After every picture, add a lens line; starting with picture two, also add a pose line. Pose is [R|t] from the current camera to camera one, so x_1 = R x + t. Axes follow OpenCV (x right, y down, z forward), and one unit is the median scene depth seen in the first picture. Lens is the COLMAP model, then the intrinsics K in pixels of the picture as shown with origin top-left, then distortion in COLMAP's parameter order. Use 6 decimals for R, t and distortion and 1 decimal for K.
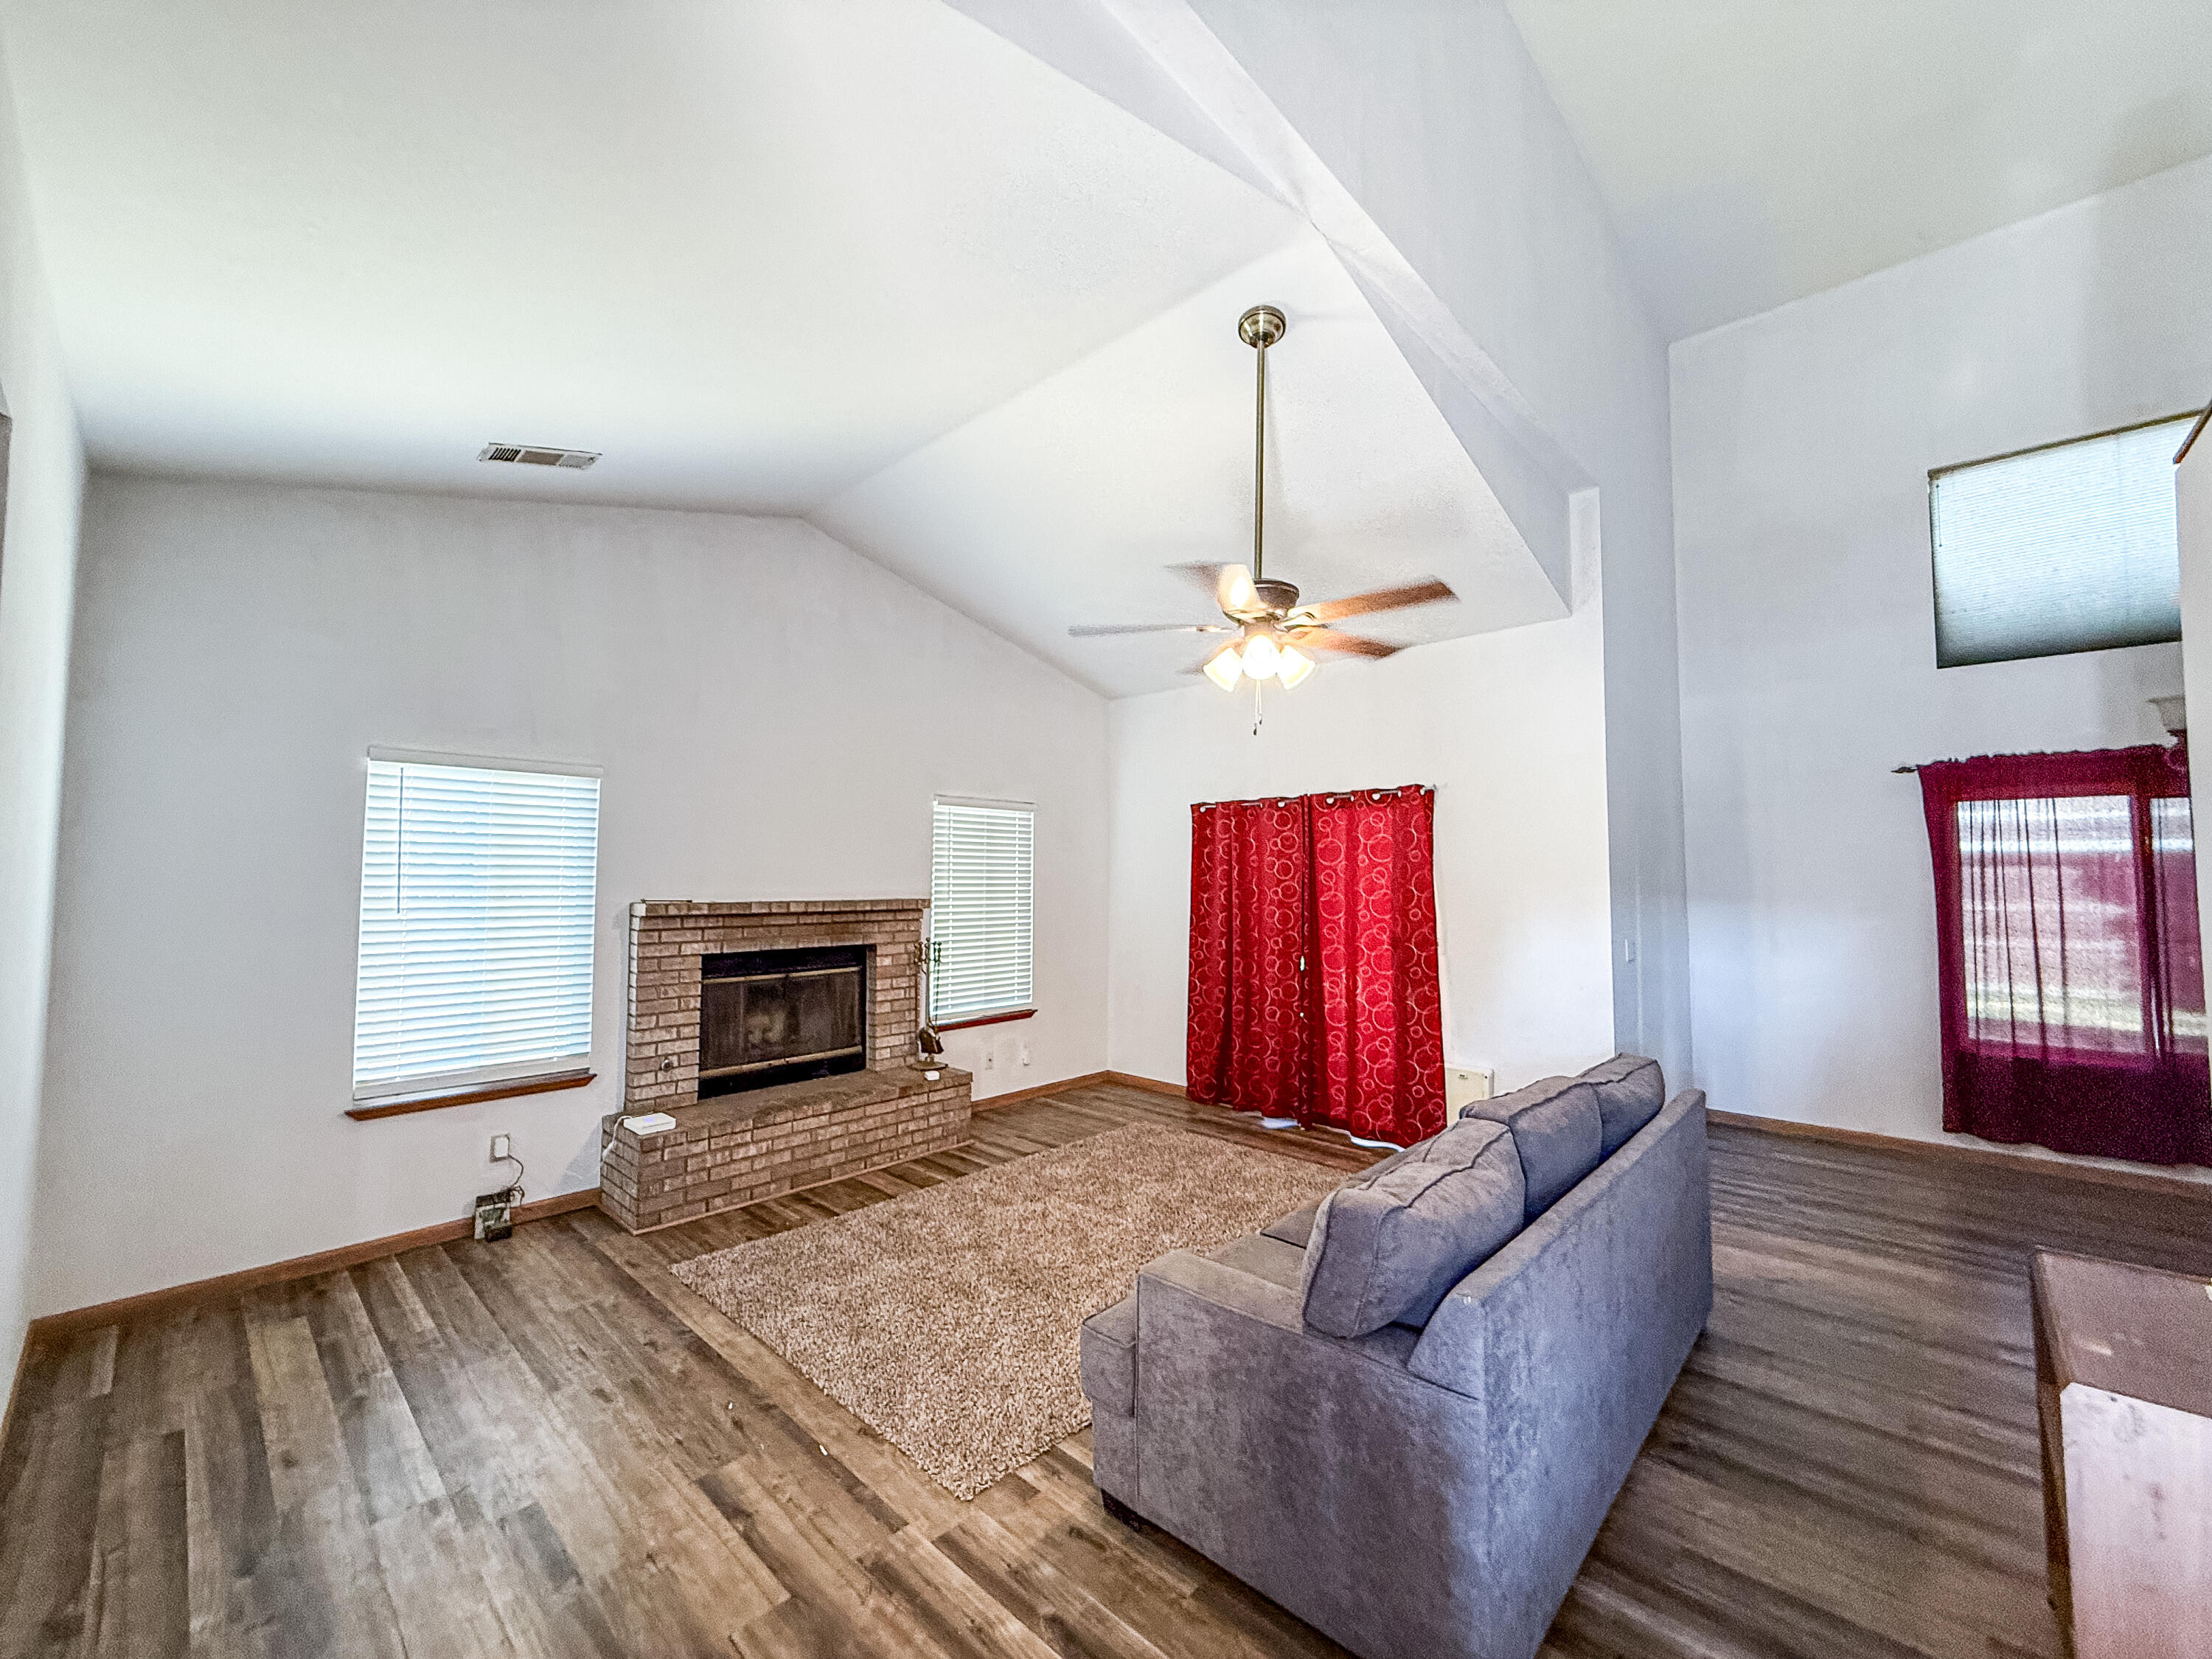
lens RADIAL K [[879.8, 0, 1103.0], [0, 879.8, 828.6], [0, 0, 1]] dist [0.000176, -0.000016]
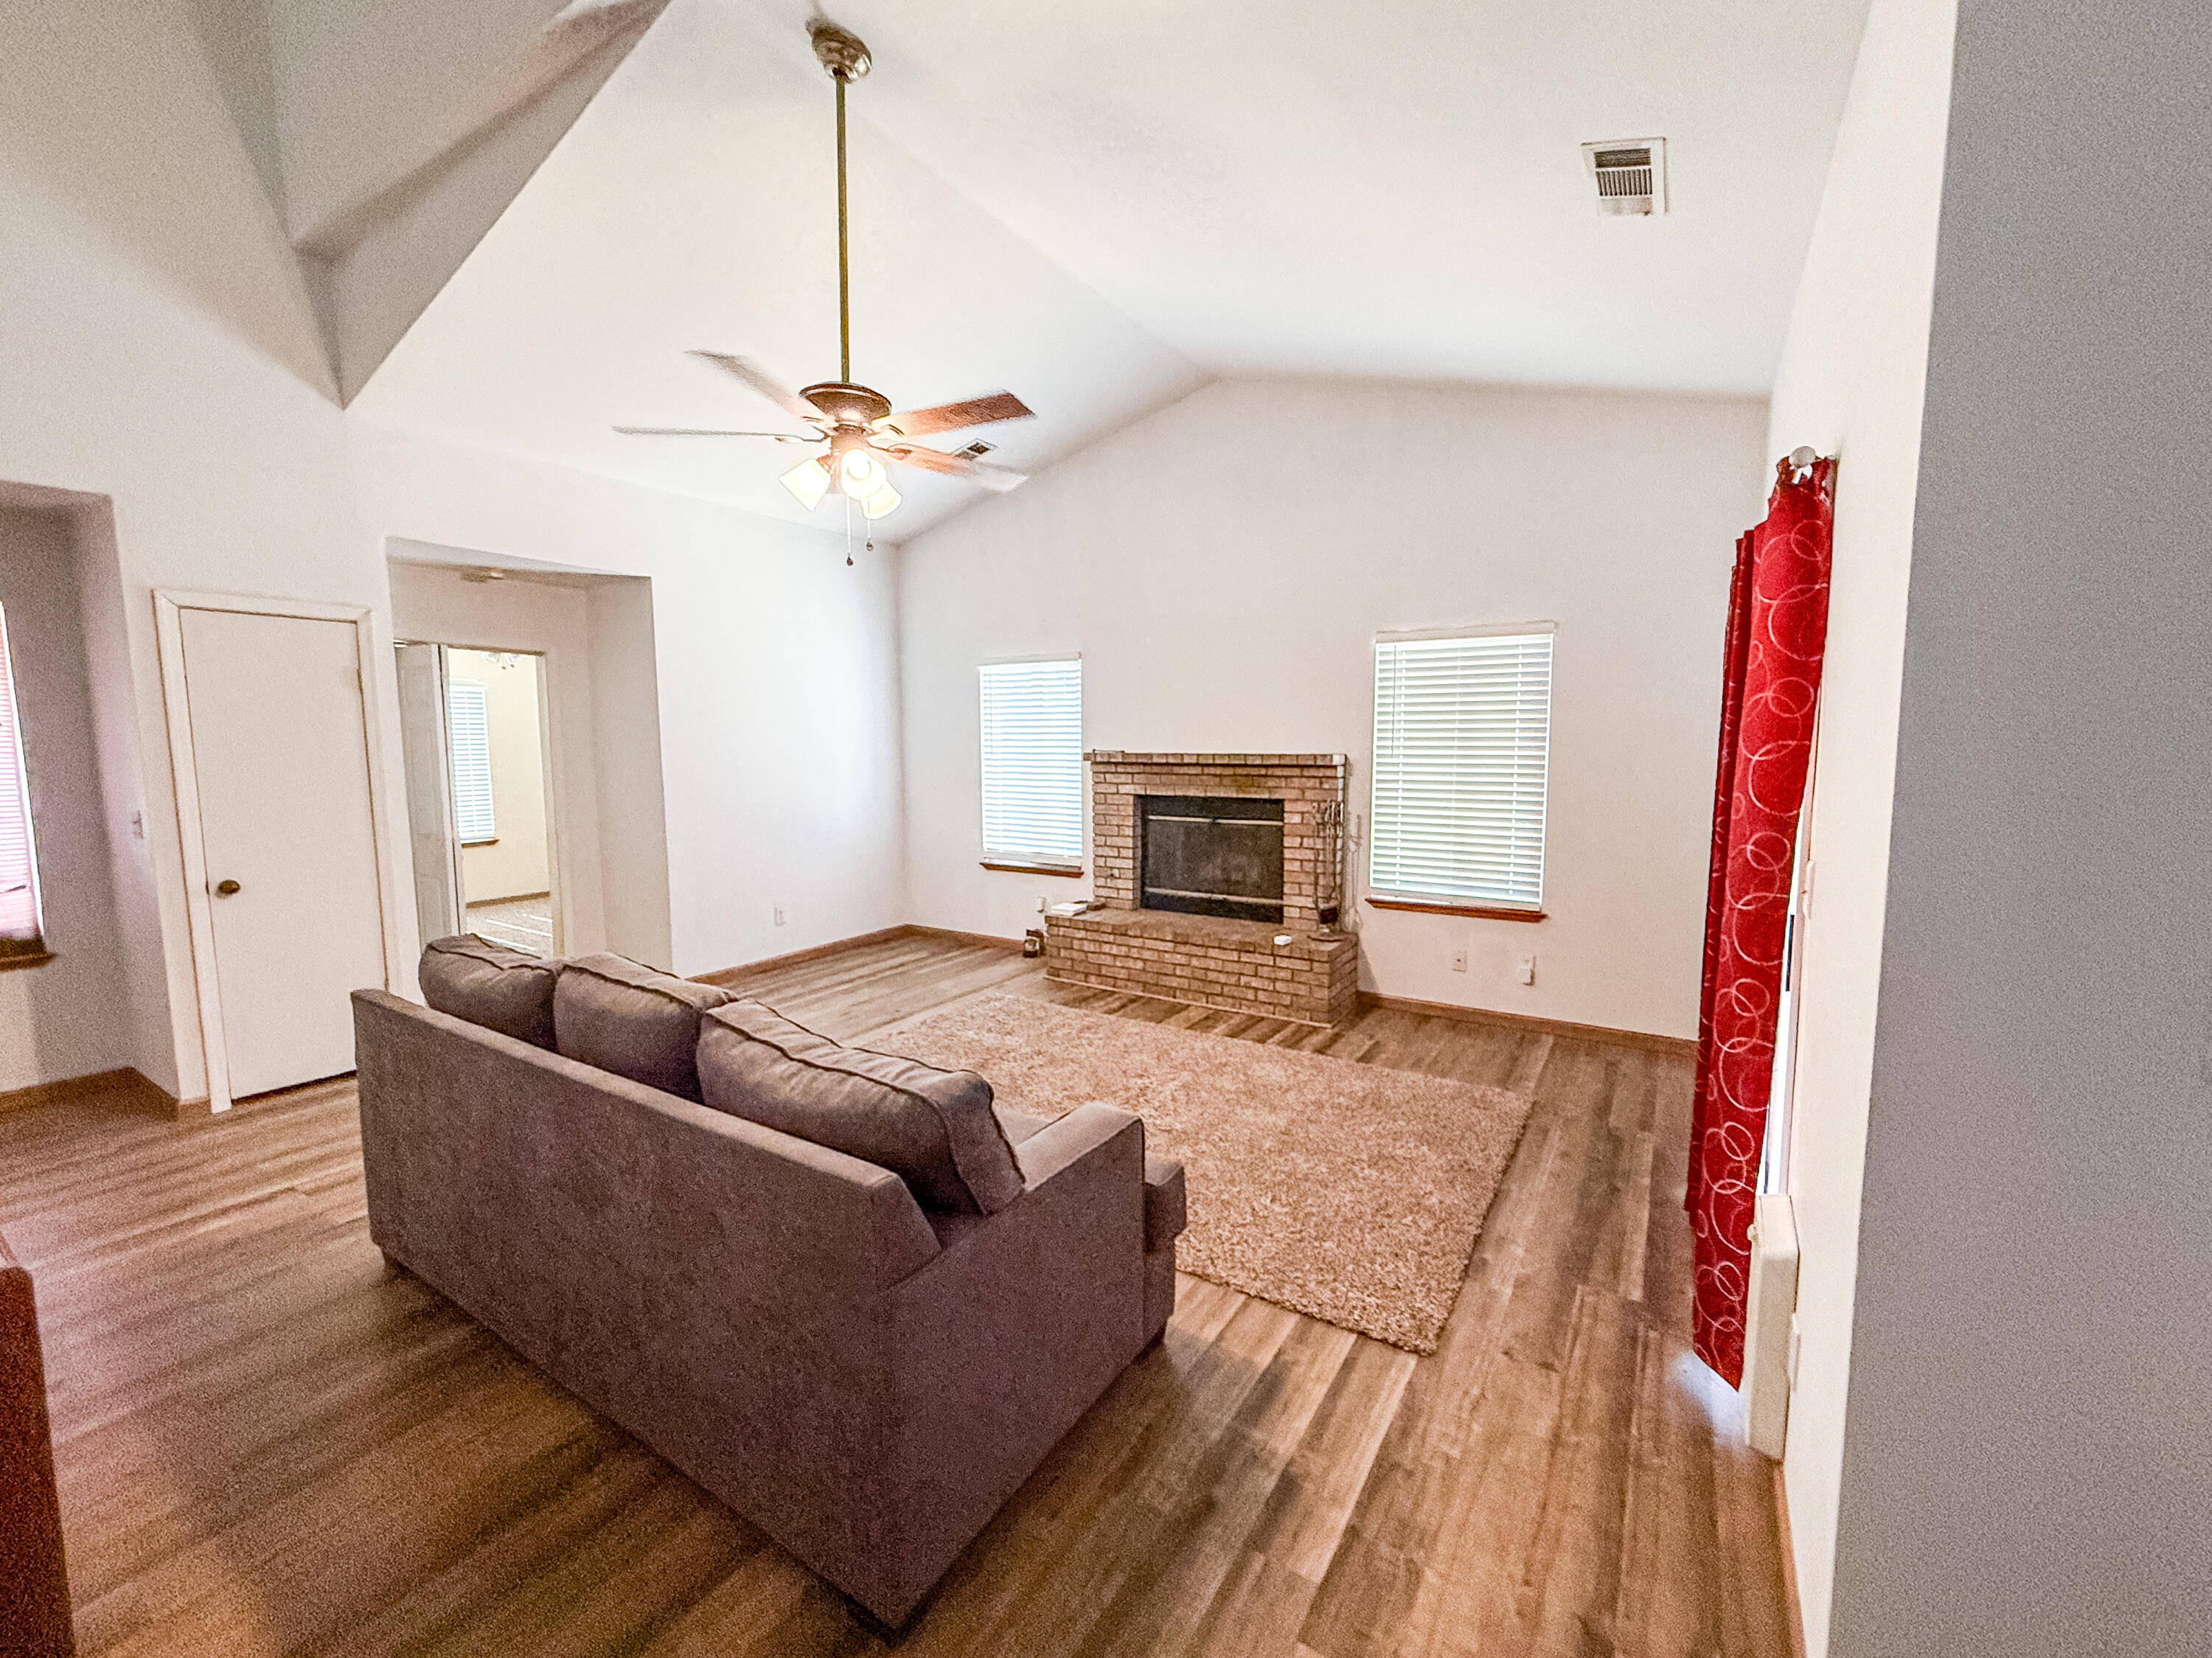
lens RADIAL K [[898.2, 0, 1106.0], [0, 898.2, 829.0], [0, 0, 1]] dist [-0.001066, -0.000142]
pose [[0.185939, 0.094730, -0.977984, 0.797188], [0.058066, 0.992543, 0.107180, 0.053513], [0.980844, -0.076716, 0.179052, 0.735322]]
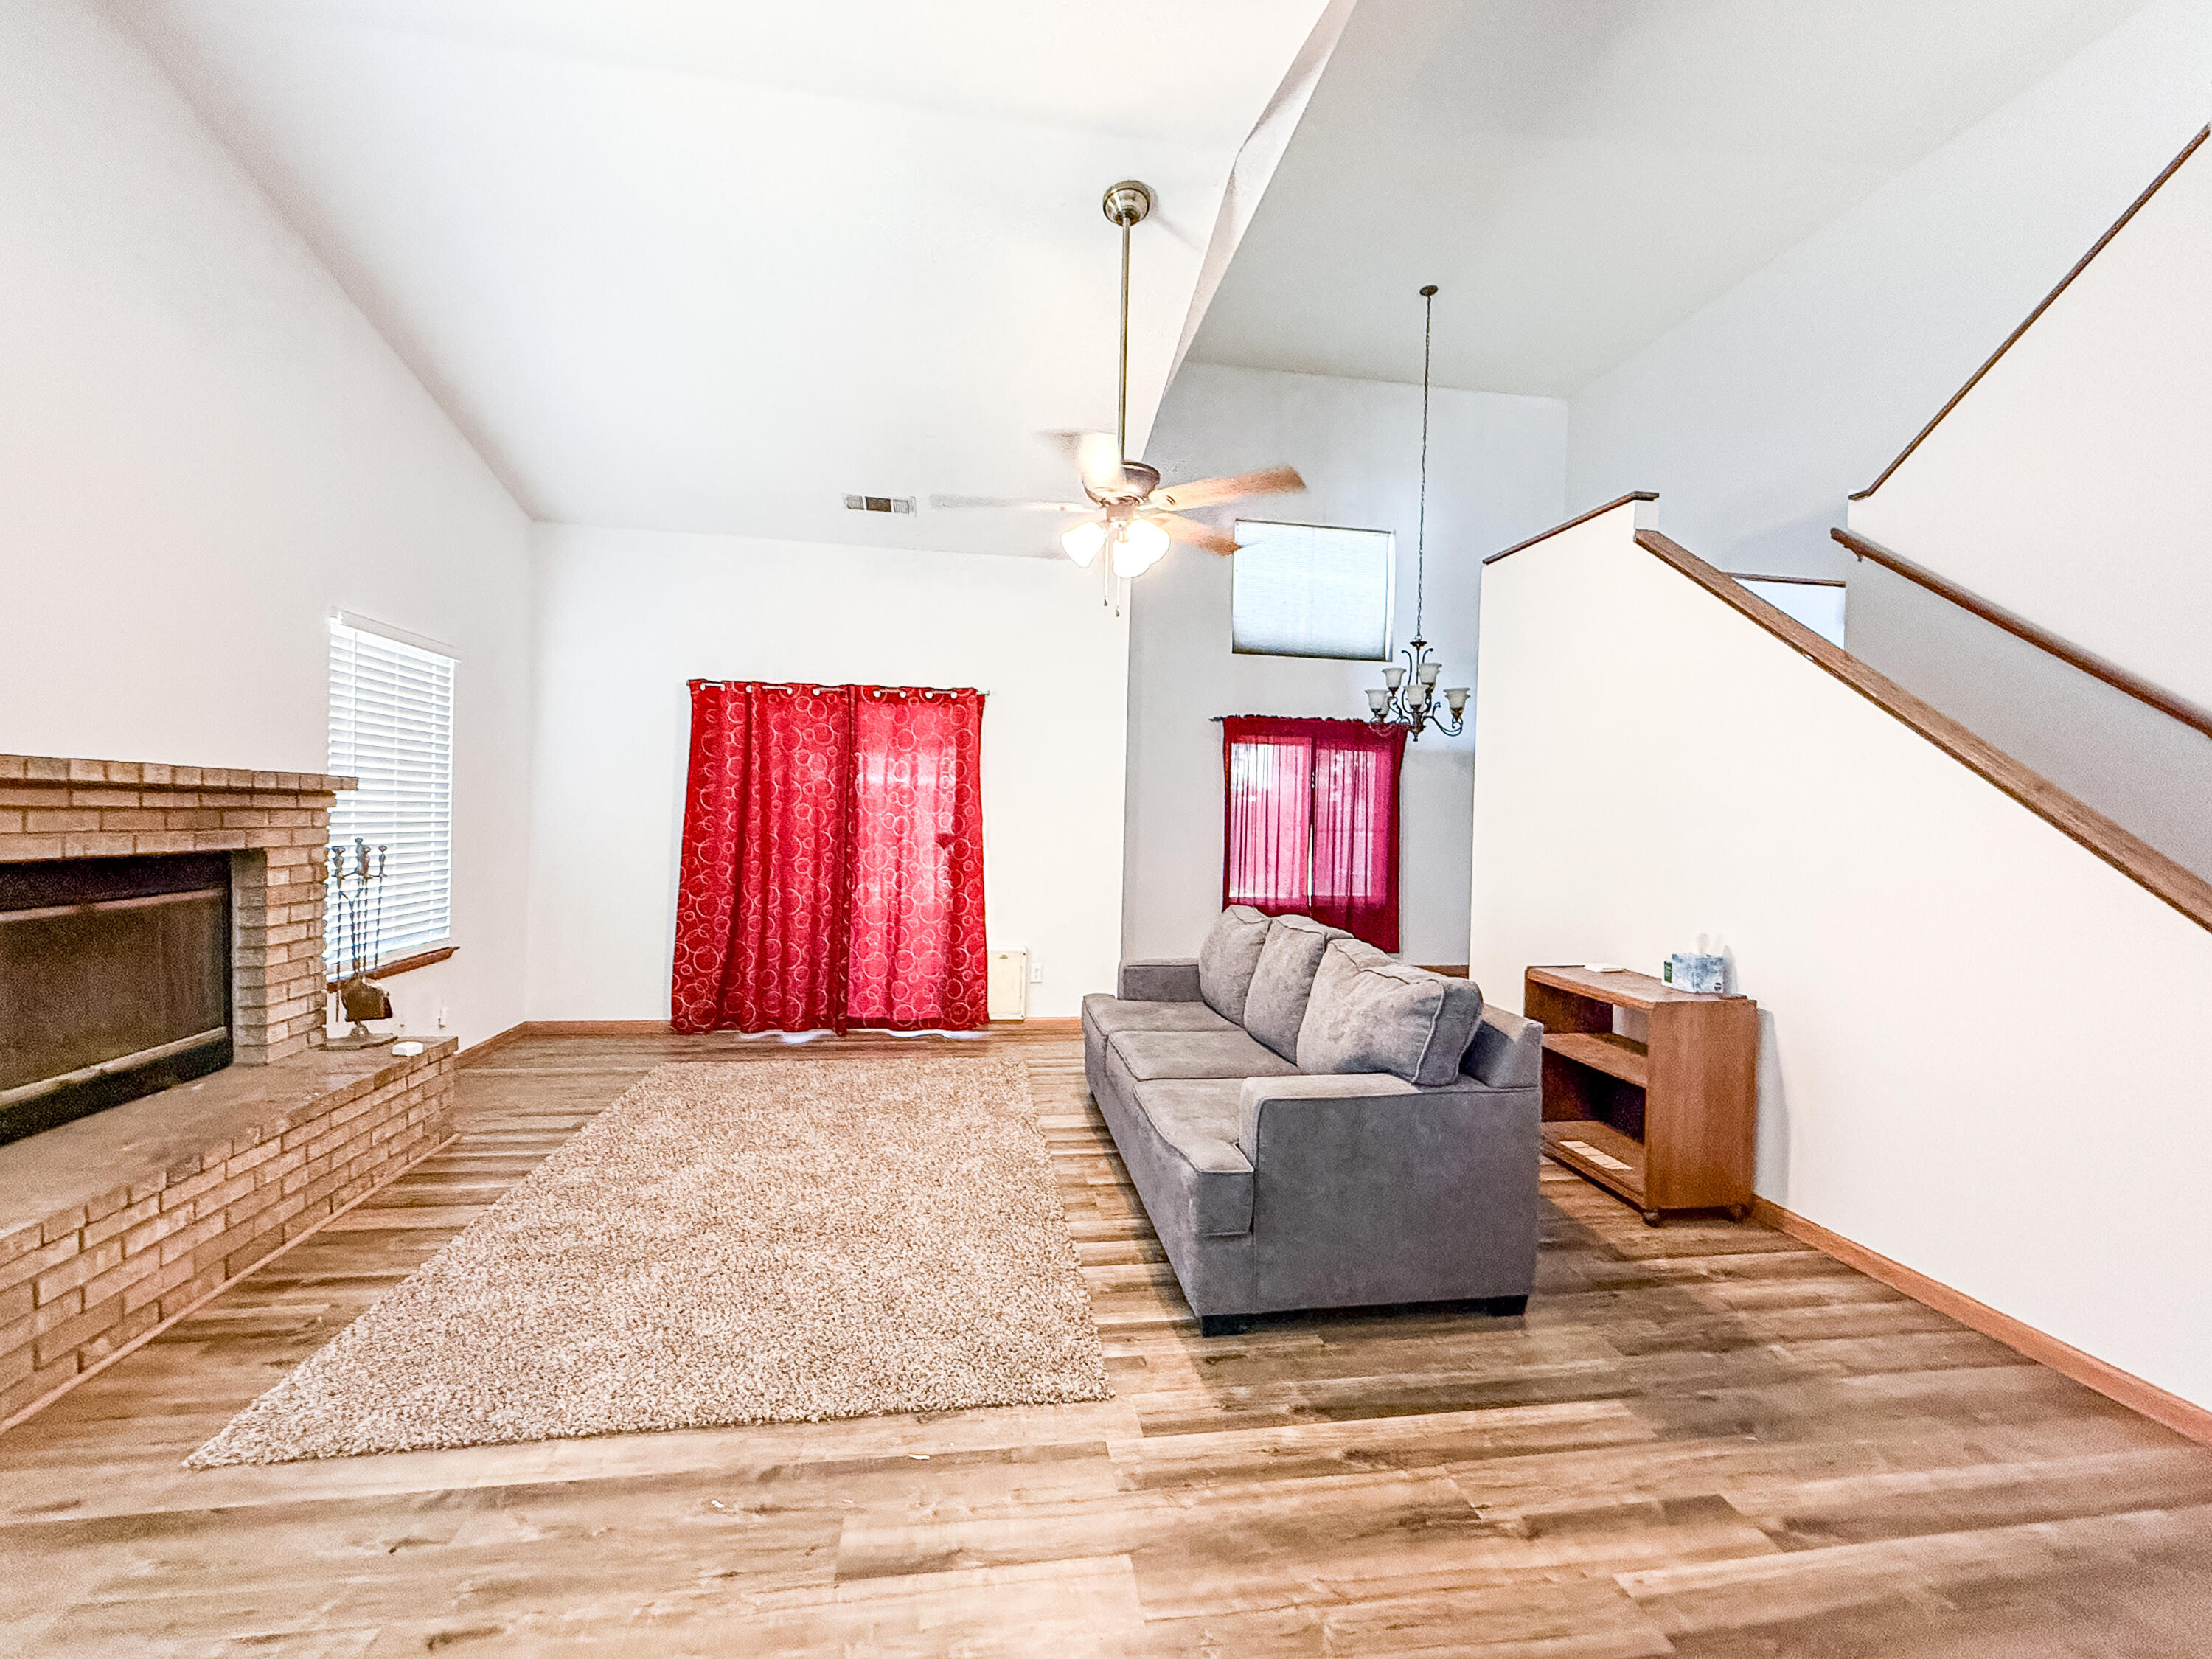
lens RADIAL K [[902.1, 0, 1104.9], [0, 902.1, 828.3], [0, 0, 1]] dist [-0.001004, 0.000254]
pose [[0.613180, 0.001398, 0.789942, -0.455433], [-0.066755, 0.996513, 0.050054, 0.060213], [-0.787117, -0.083424, 0.611135, 0.238206]]
